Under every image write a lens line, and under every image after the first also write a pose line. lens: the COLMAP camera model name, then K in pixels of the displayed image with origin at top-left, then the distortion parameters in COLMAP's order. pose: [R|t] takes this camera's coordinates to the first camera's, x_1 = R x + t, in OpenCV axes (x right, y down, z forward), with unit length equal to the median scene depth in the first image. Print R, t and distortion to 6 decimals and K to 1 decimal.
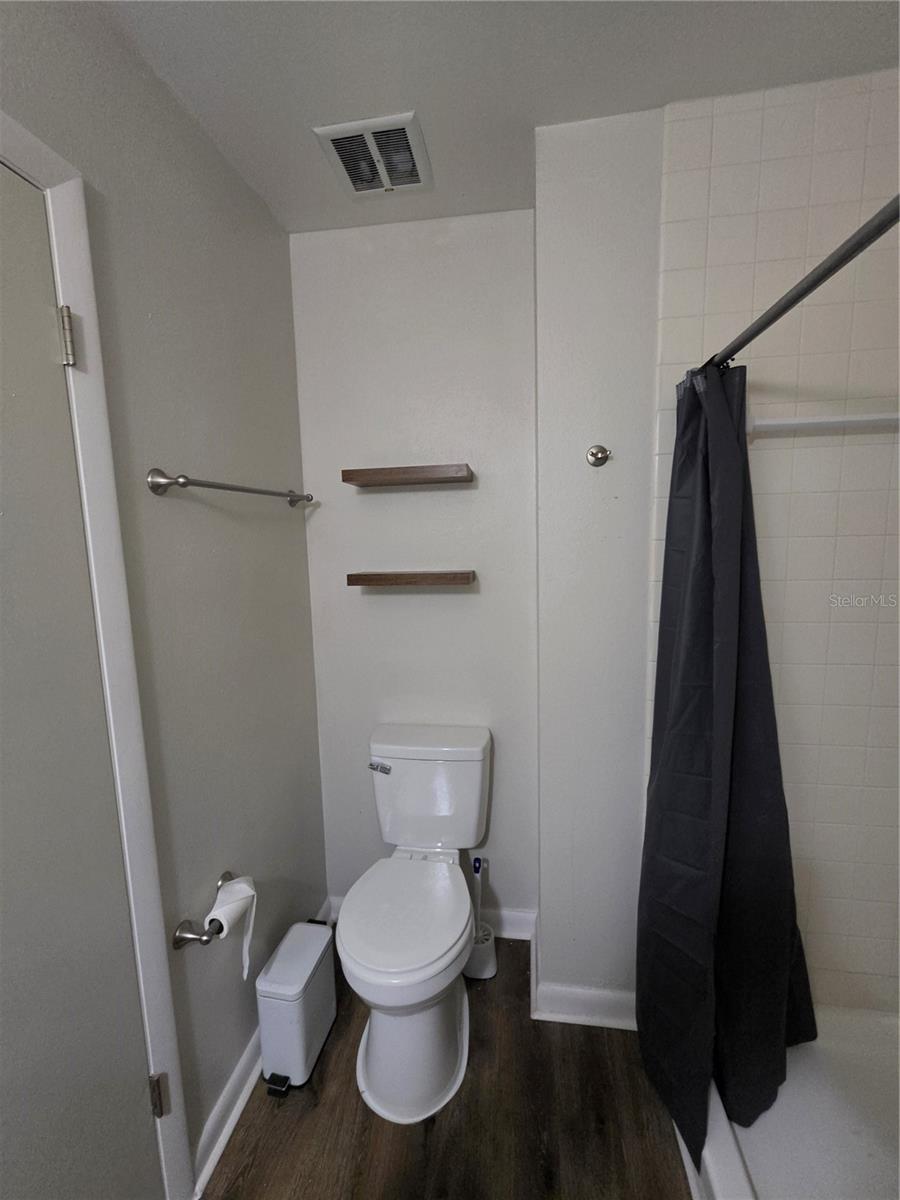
lens RADIAL K [[483.7, 0, 448.6], [0, 483.7, 590.8], [0, 0, 1]] dist [0.002131, -0.000687]
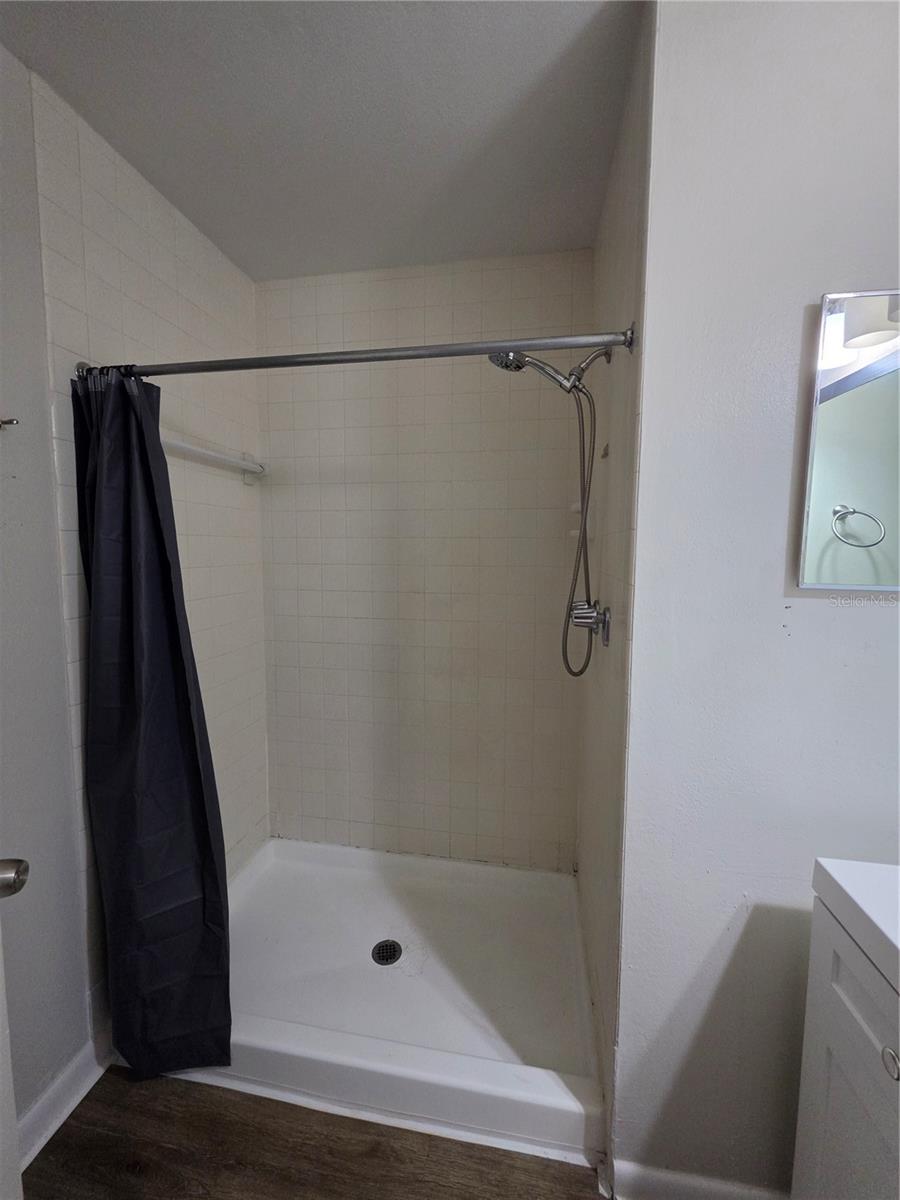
lens RADIAL K [[483.7, 0, 449.6], [0, 483.7, 588.9], [0, 0, 1]] dist [0.002131, -0.000687]
pose [[-0.006142, -0.065070, 0.997862, -0.525705], [0.113834, 0.991348, 0.065346, 0.029499], [-0.993481, 0.113992, 0.001318, 0.288106]]
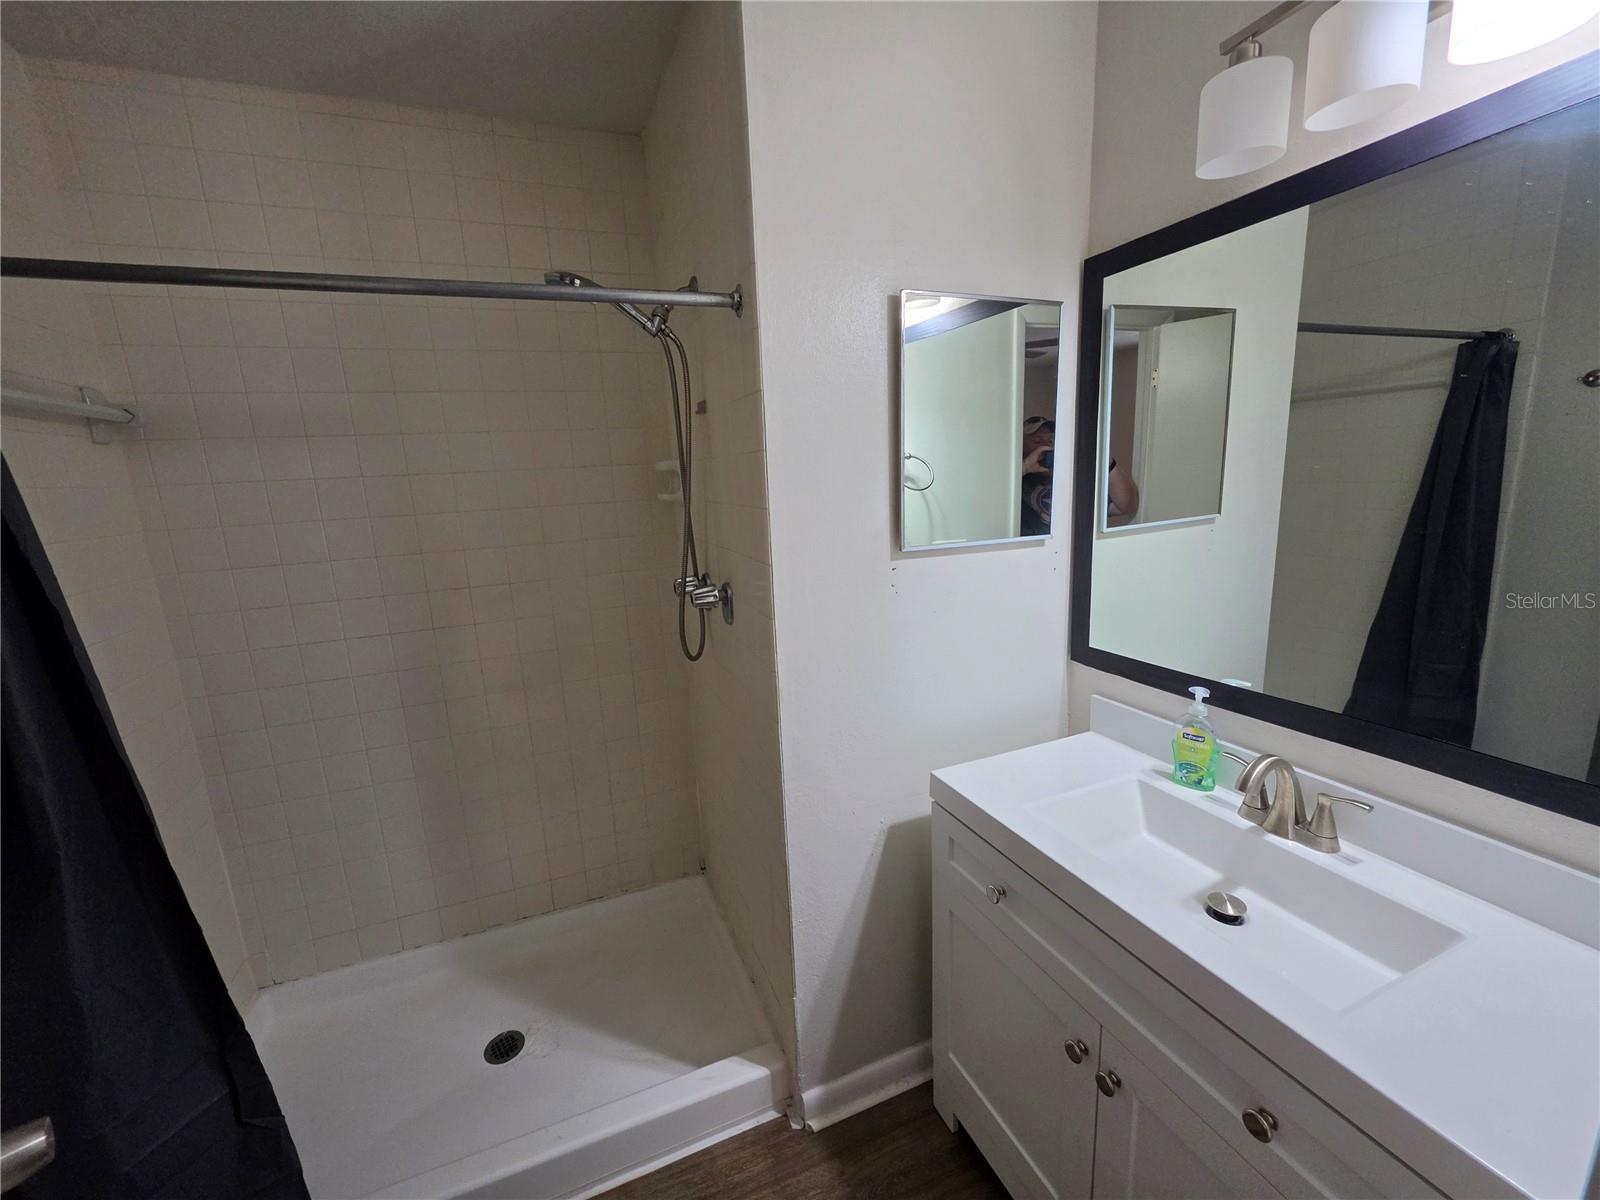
lens RADIAL K [[644.9, 0, 782.1], [0, 644.9, 599.2], [0, 0, 1]] dist [0.002131, -0.000687]
pose [[-0.519400, -0.122991, 0.845634, -0.645177], [0.161364, 0.957668, 0.238397, -0.085404], [-0.839158, 0.260279, -0.477566, 0.493405]]
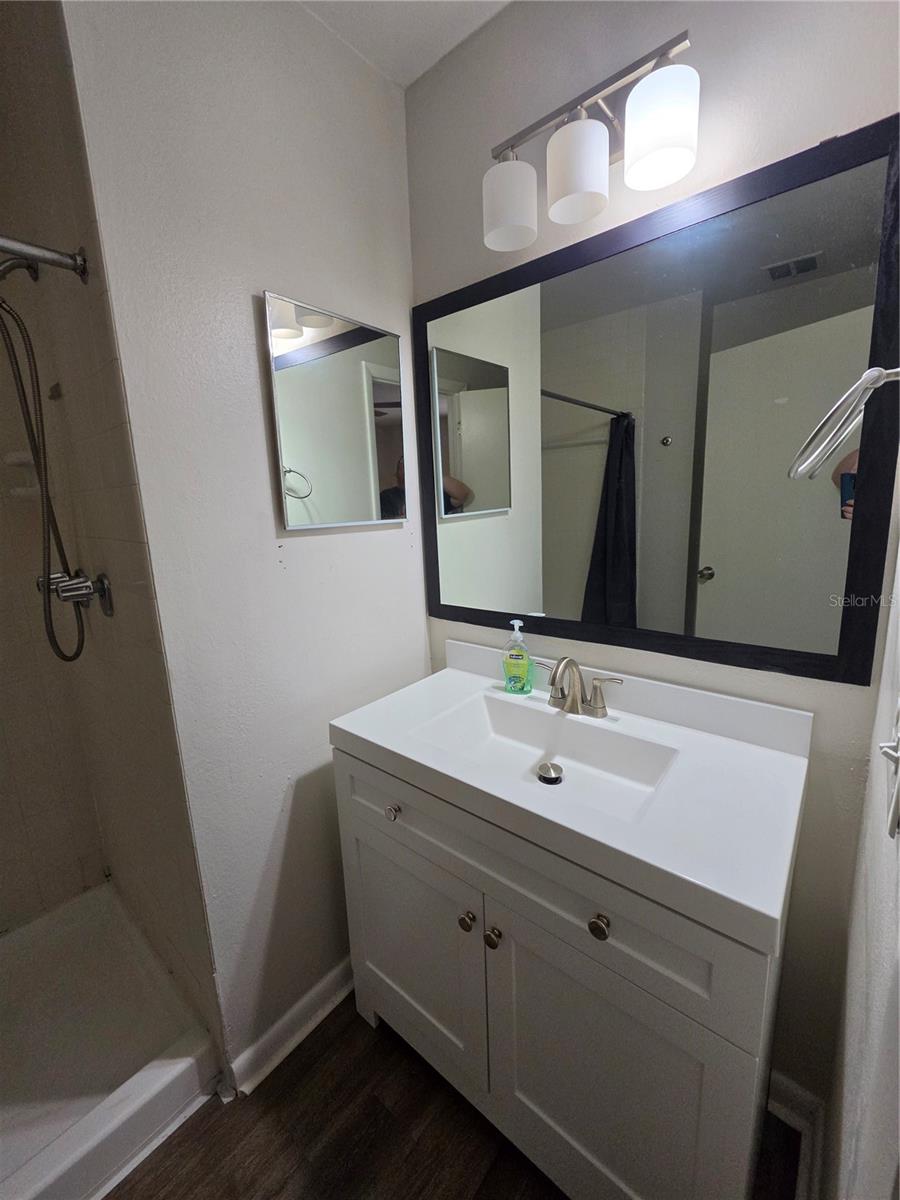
lens RADIAL K [[483.7, 0, 451.0], [0, 483.7, 588.1], [0, 0, 1]] dist [0.002131, -0.000687]
pose [[-0.865417, -0.039881, 0.499463, -0.543848], [0.115369, 0.954183, 0.276089, 0.021861], [-0.487590, 0.296555, -0.821165, 0.408758]]
